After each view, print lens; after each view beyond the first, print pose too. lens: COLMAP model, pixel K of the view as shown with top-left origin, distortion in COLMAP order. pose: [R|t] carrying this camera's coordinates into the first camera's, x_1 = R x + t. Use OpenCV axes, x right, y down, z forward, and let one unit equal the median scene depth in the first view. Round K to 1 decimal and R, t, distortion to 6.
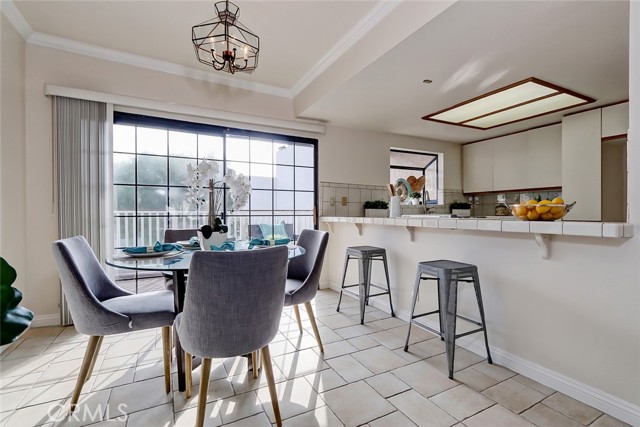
lens RADIAL K [[289.4, 0, 323.3], [0, 289.4, 216.0], [0, 0, 1]] dist [0.000234, 0.000175]
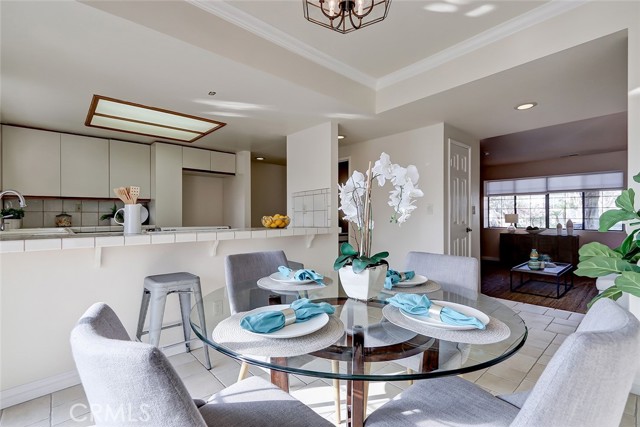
lens RADIAL K [[289.4, 0, 323.3], [0, 289.4, 216.0], [0, 0, 1]] dist [0.000234, 0.000175]
pose [[-0.239019, 0.005650, 0.970998, -0.434992], [0.013196, 0.999910, -0.002570, -0.023308], [-0.970925, 0.012199, -0.239072, 0.564342]]
